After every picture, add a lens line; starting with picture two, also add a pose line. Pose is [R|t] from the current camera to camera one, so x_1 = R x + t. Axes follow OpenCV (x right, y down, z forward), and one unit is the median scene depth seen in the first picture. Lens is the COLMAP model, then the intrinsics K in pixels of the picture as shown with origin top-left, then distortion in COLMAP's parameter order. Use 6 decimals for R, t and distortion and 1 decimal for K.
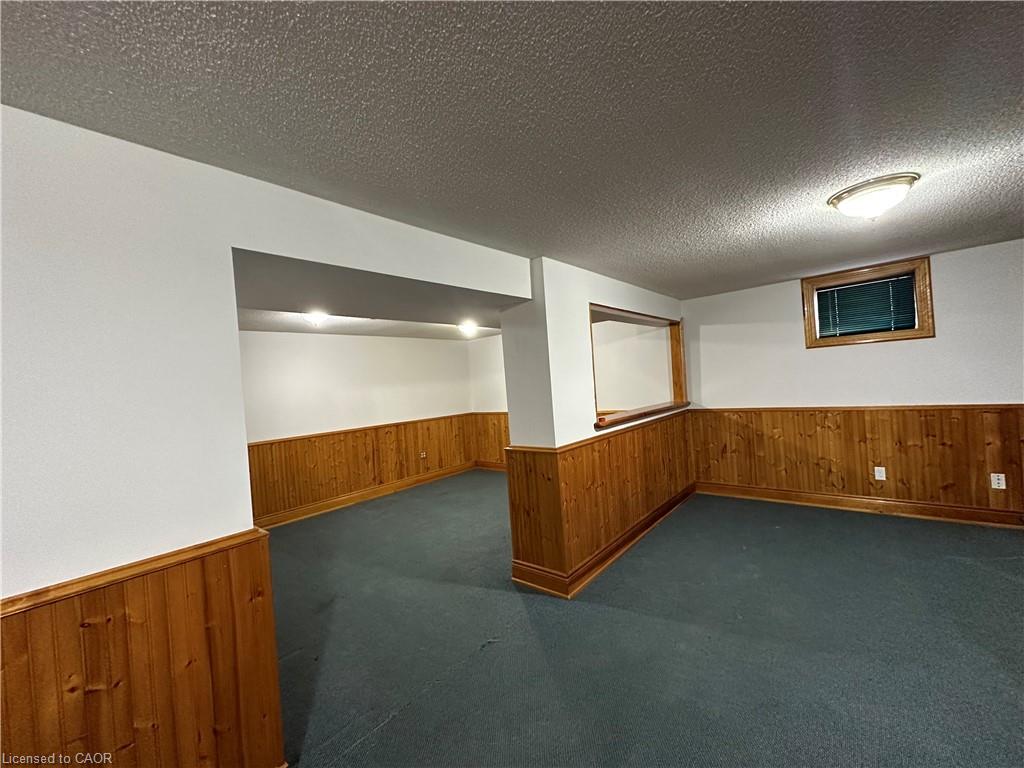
lens RADIAL K [[409.2, 0, 513.5], [0, 409.2, 385.7], [0, 0, 1]] dist [0.001567, -0.000770]
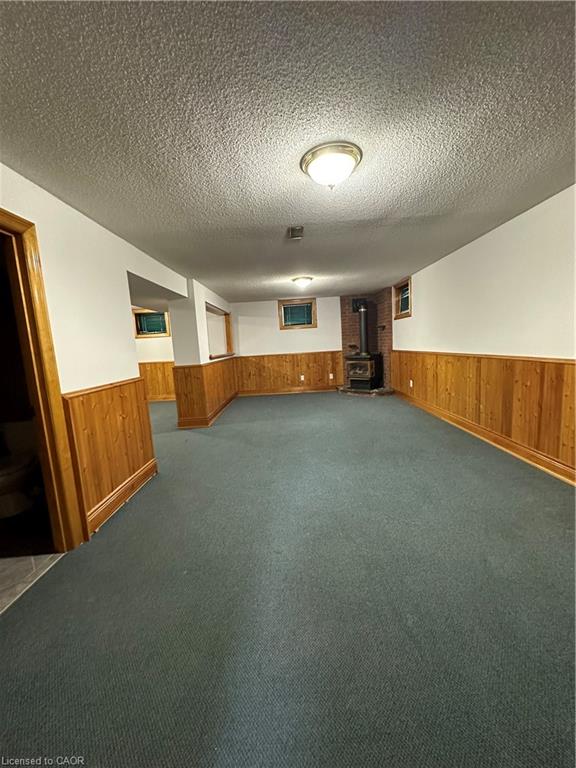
lens RADIAL K [[306.9, 0, 289.1], [0, 306.9, 384.0], [0, 0, 1]] dist [0.001567, -0.000770]
pose [[0.764125, -0.055286, 0.642695, -0.470076], [0.005066, 0.996804, 0.079723, 0.093667], [-0.645049, -0.057662, 0.761963, -0.482698]]
